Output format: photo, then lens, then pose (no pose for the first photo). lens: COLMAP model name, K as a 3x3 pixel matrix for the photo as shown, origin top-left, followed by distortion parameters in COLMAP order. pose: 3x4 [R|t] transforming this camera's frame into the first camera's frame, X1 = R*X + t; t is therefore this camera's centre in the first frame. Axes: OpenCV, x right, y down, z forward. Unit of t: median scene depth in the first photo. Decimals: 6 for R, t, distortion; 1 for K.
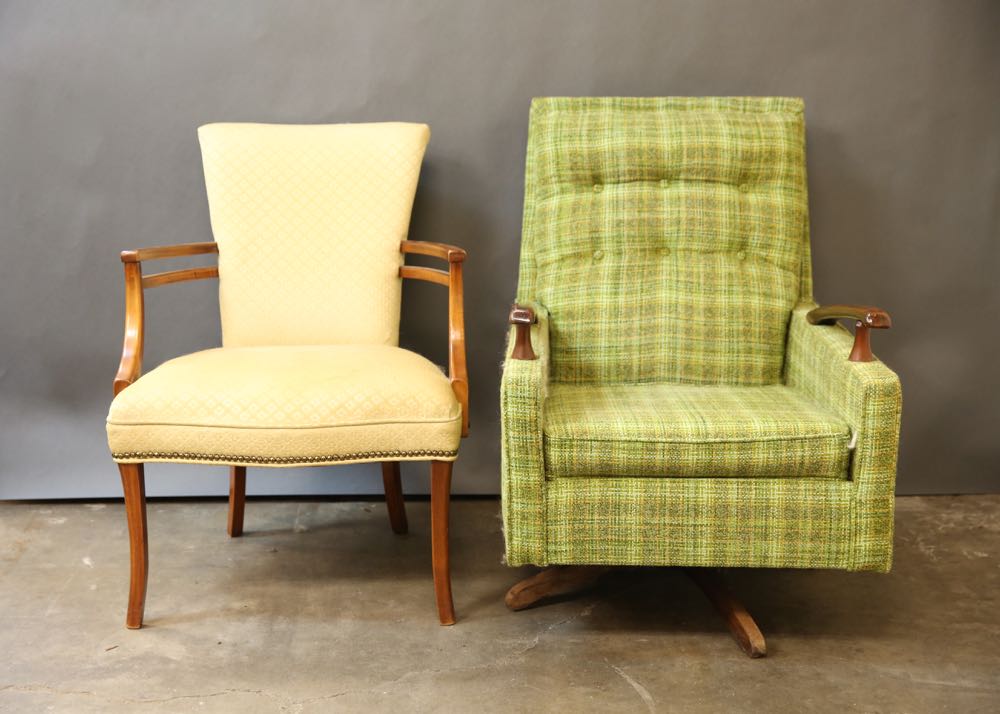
lens RADIAL K [[1456.5, 0, 464.8], [0, 1456.5, 372.8], [0, 0, 1]] dist [0.016394, 0.037666]
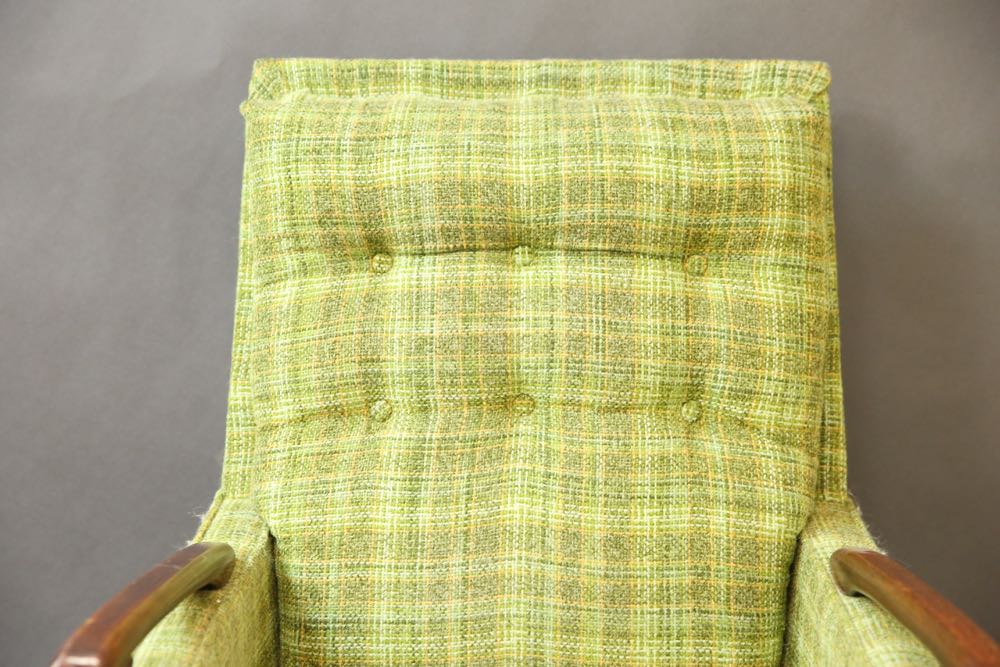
lens RADIAL K [[1813.3, 0, 500.0], [0, 1813.3, 333.5], [0, 0, 1]] dist [0.134989, -0.073018]
pose [[0.999649, -0.002274, 0.026387, 0.115201], [0.001939, 0.999917, 0.012730, -0.113199], [-0.026414, -0.012674, 0.999571, 0.431311]]
